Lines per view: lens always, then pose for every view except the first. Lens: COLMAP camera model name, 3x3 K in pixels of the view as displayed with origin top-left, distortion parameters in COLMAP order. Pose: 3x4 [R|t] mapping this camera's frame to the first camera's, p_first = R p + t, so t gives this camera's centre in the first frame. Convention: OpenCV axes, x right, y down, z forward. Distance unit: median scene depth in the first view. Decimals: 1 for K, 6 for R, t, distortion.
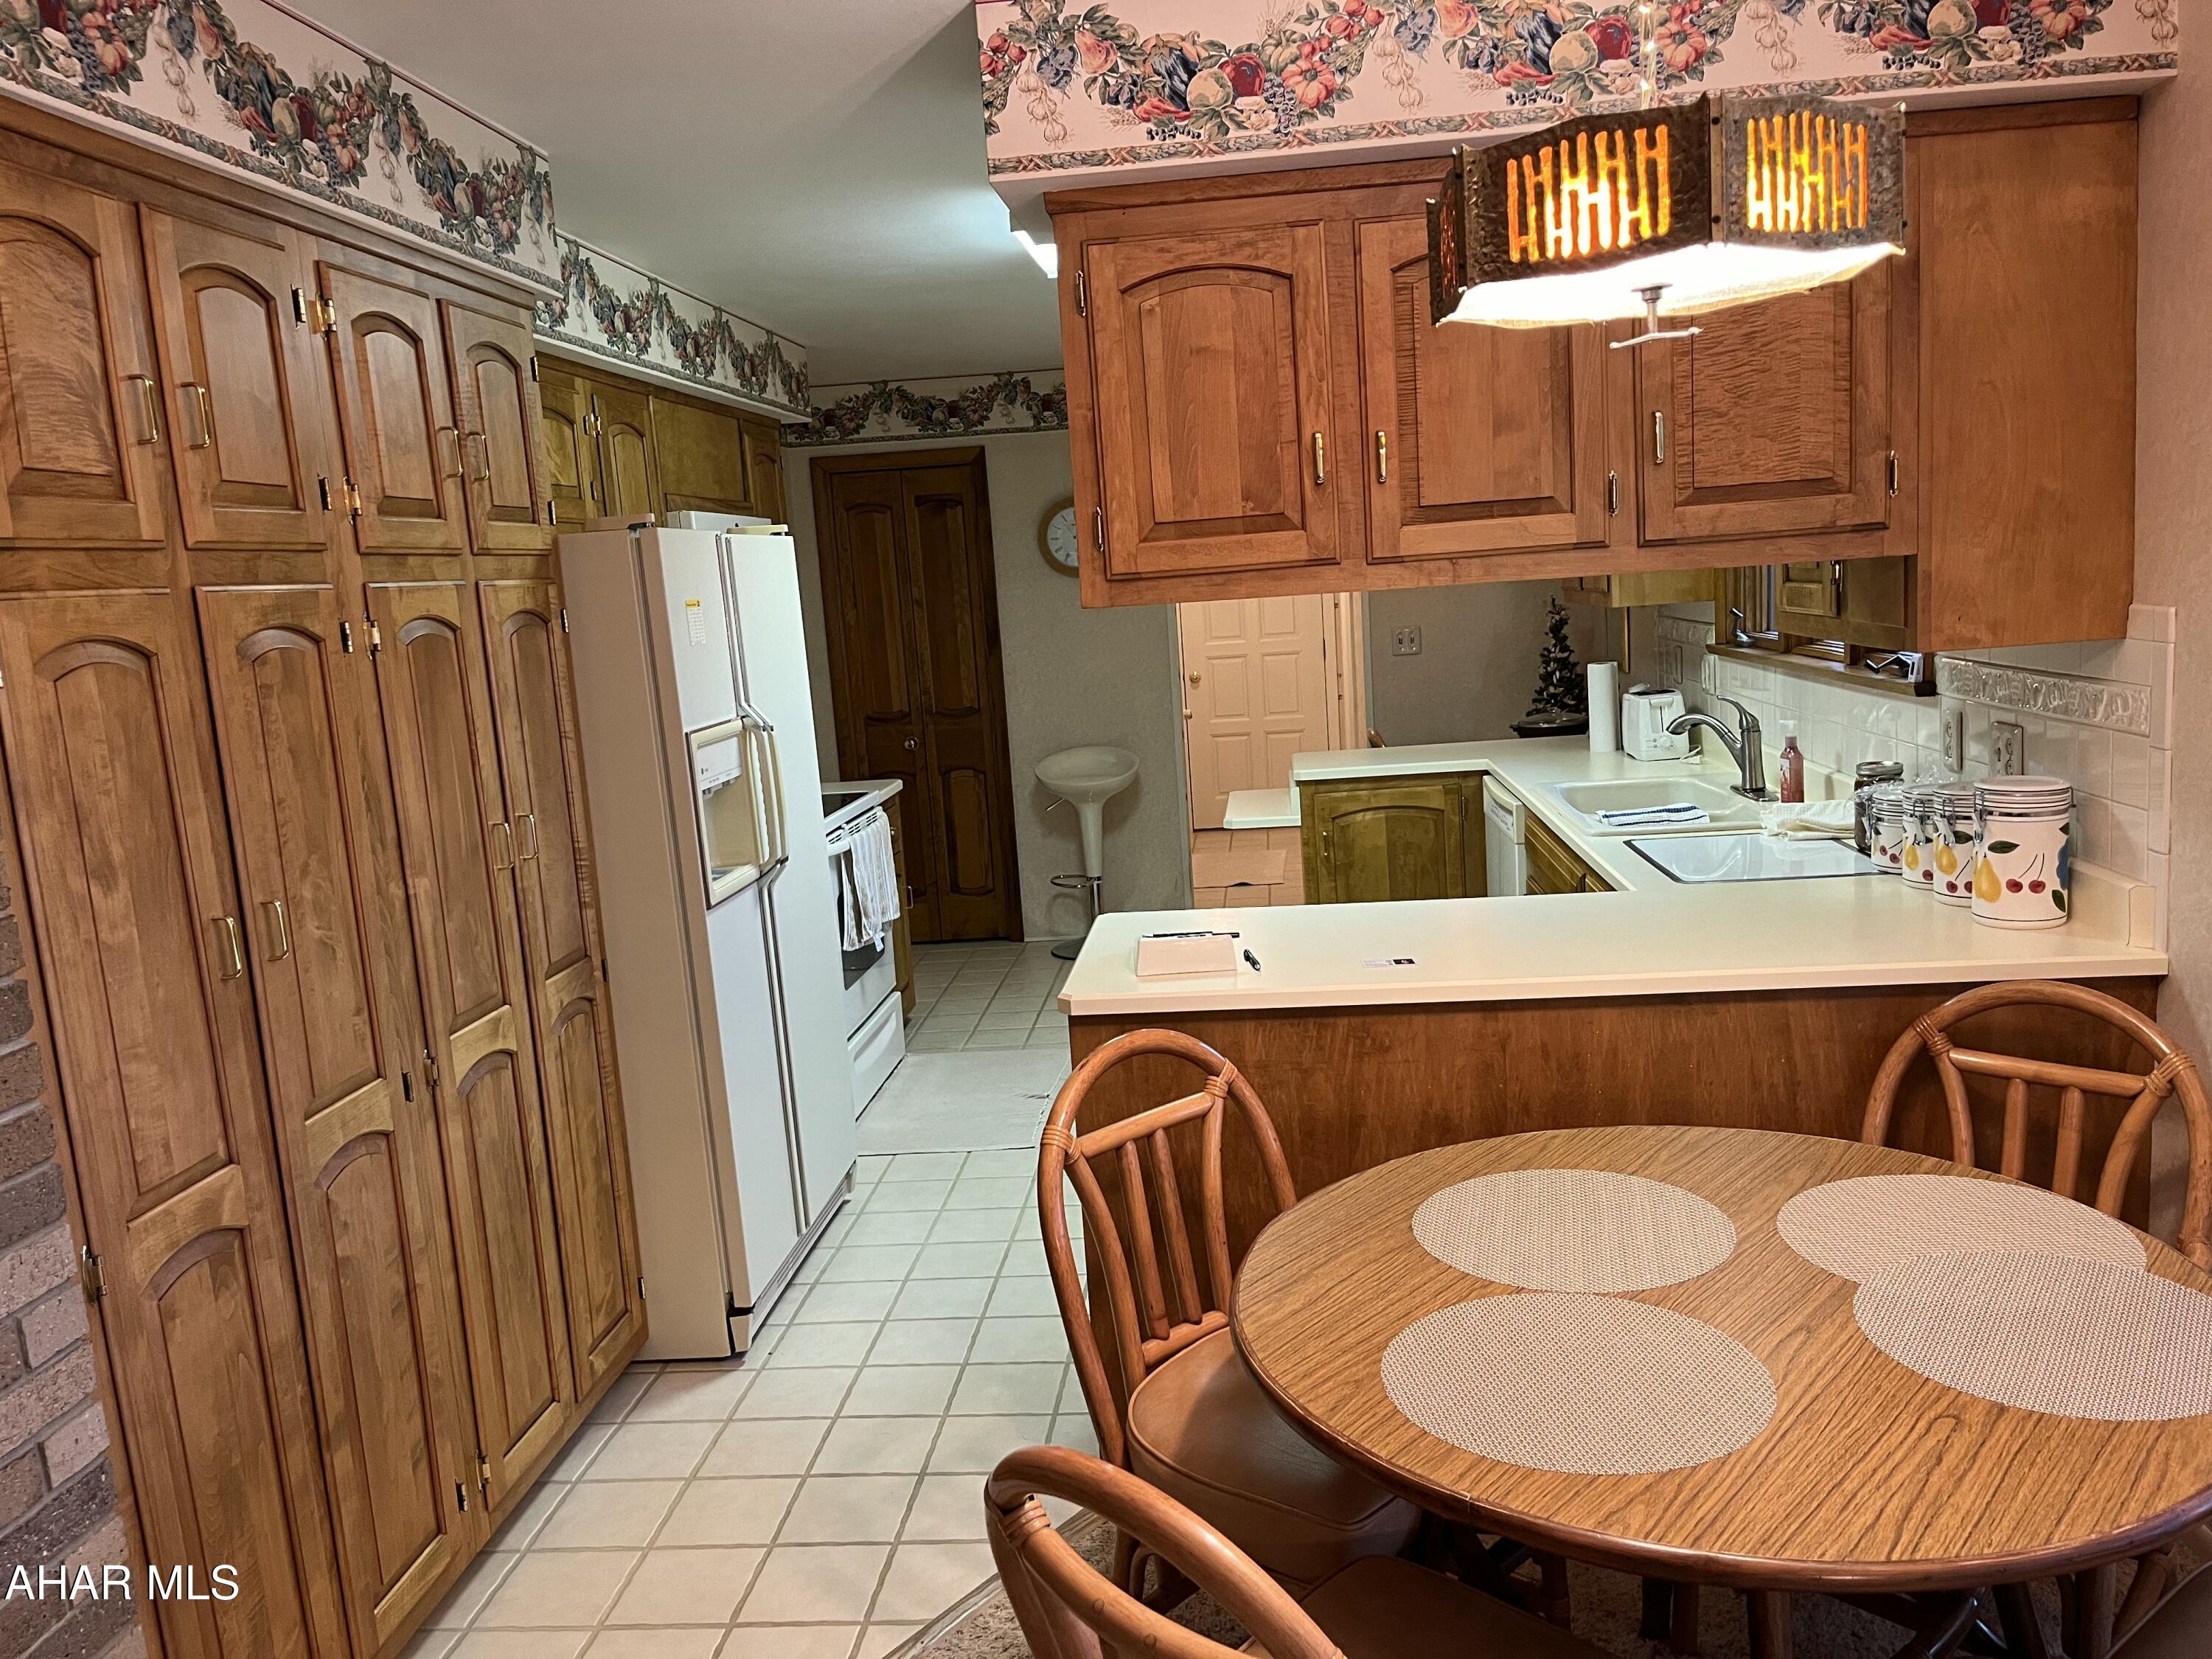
lens RADIAL K [[1680.9, 0, 1106.0], [0, 1680.9, 829.5], [0, 0, 1]] dist [0.077753, -0.116196]
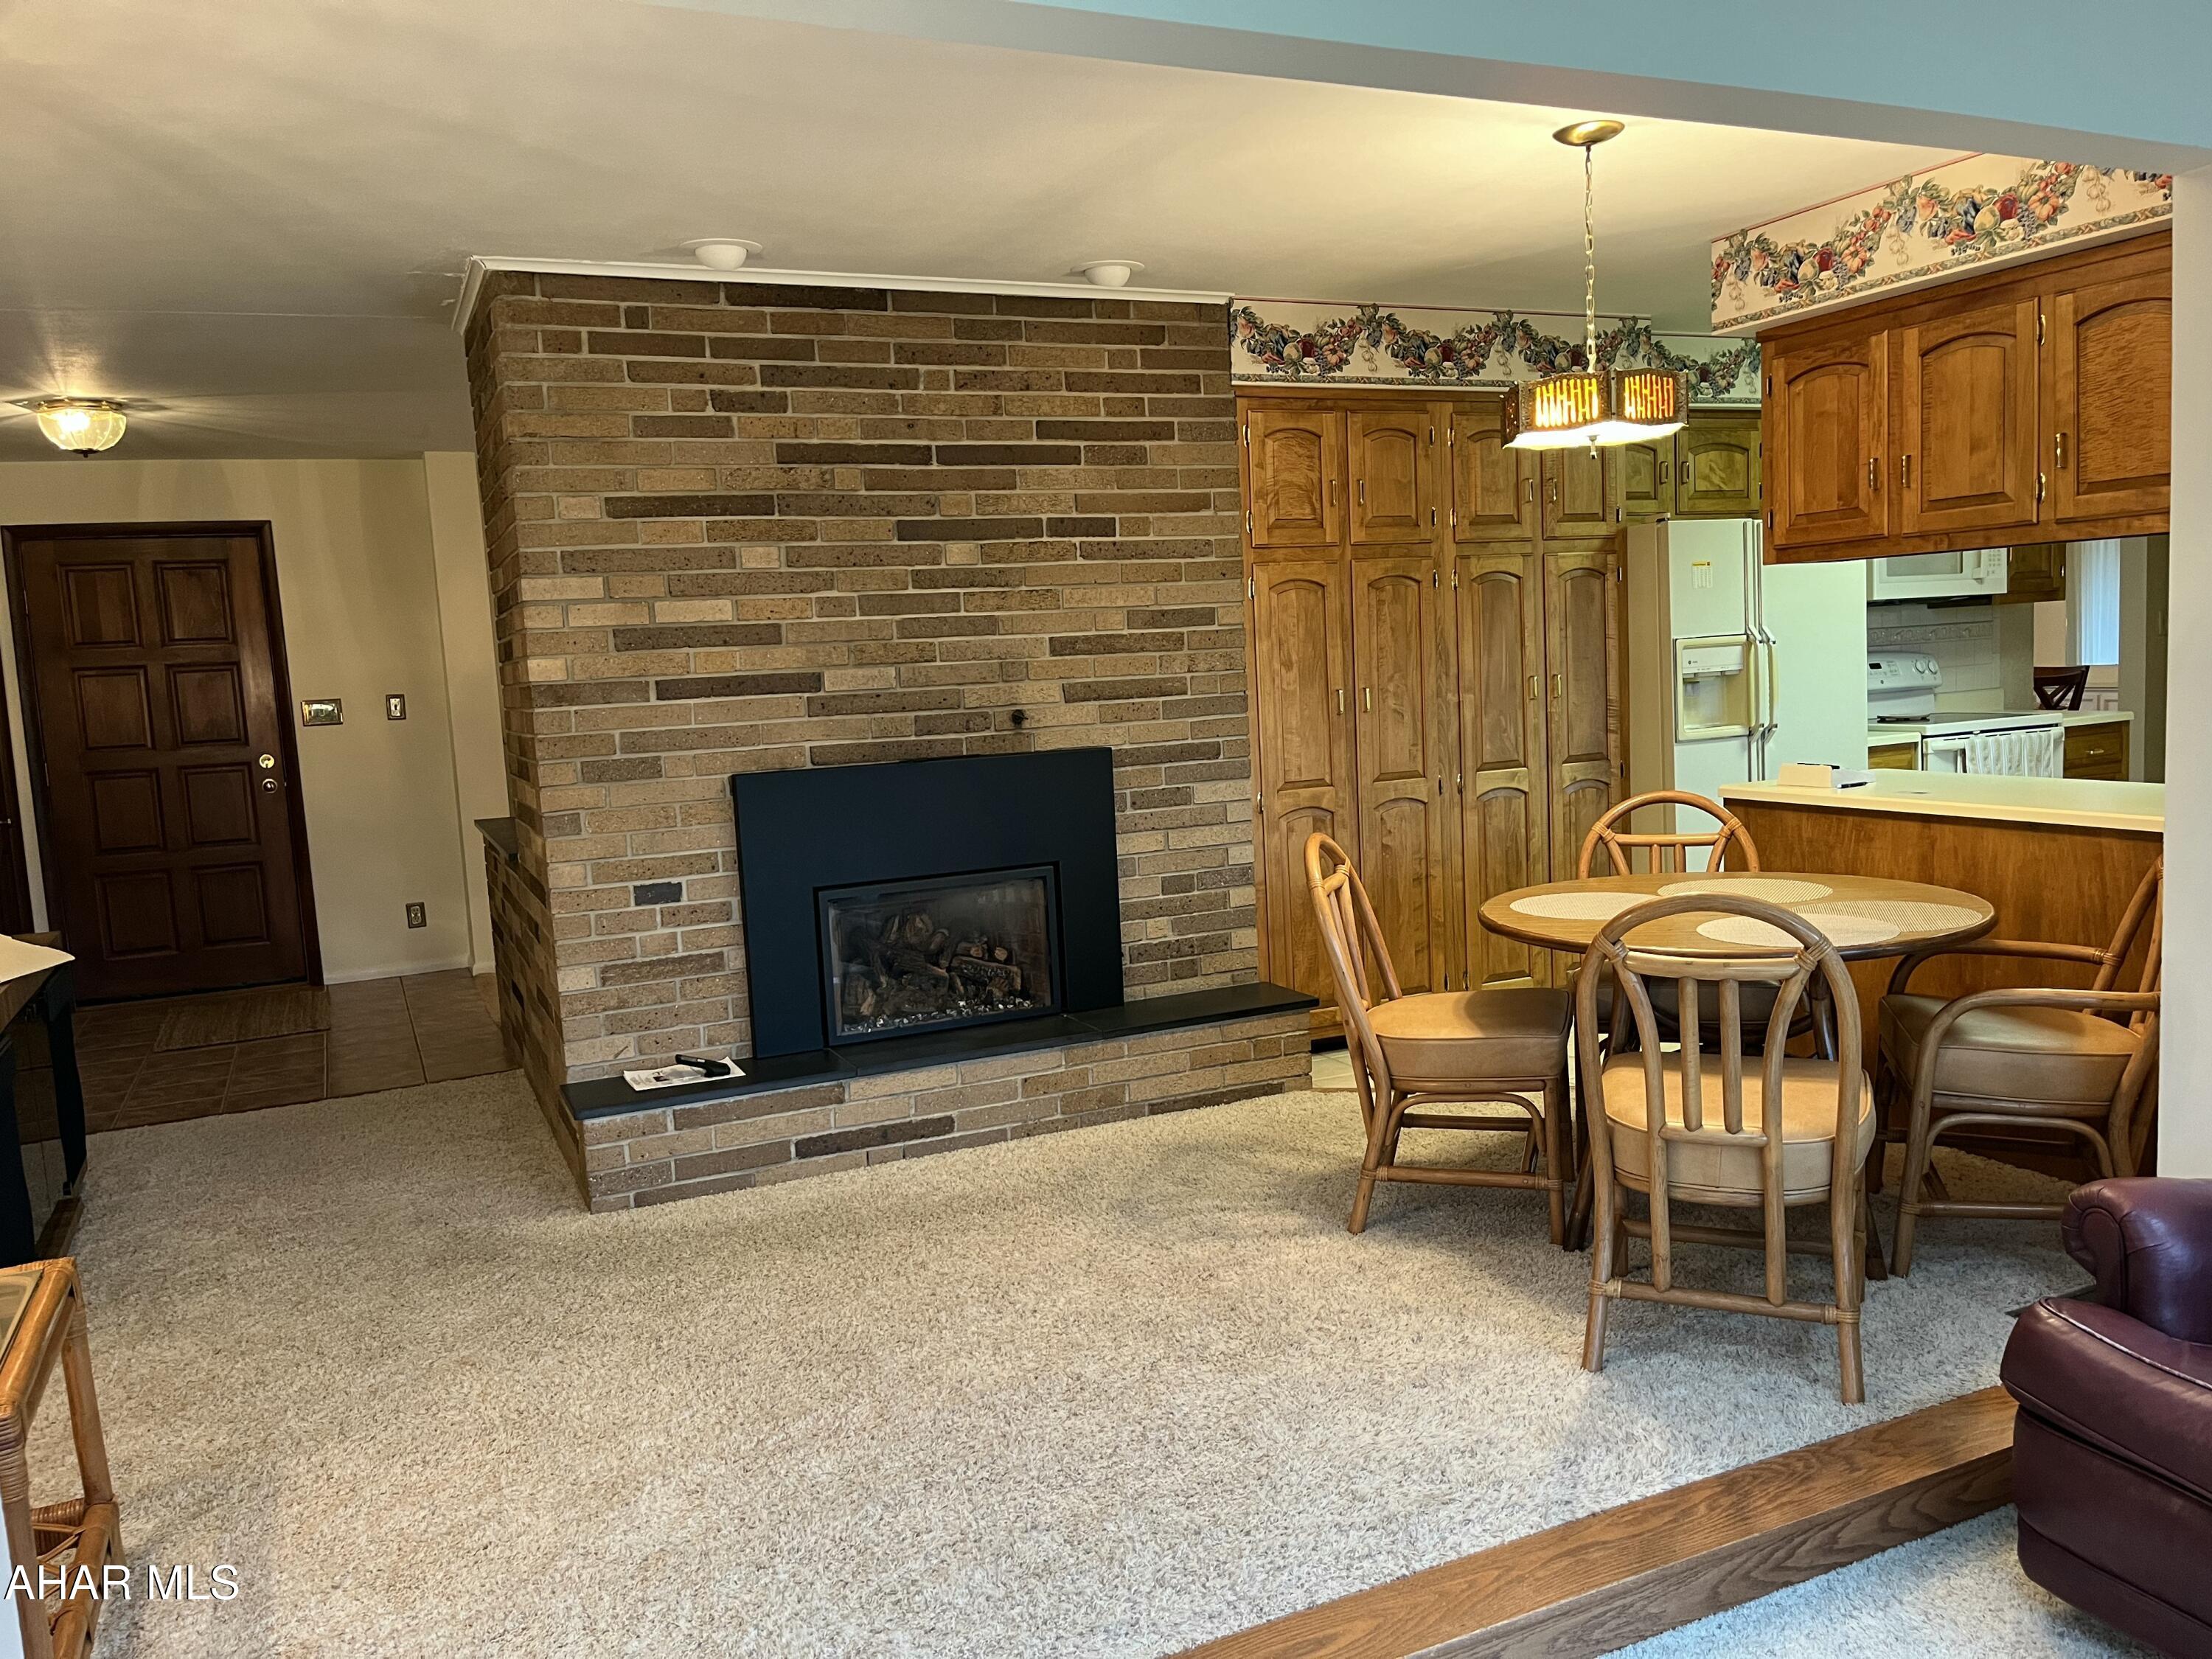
lens RADIAL K [[1680.9, 0, 1106.0], [0, 1680.9, 829.5], [0, 0, 1]] dist [0.077753, -0.116196]
pose [[0.490758, 0.132433, -0.861173, 1.311293], [-0.113823, 0.989656, 0.087327, 0.067909], [0.863829, 0.055164, 0.500755, -0.485805]]
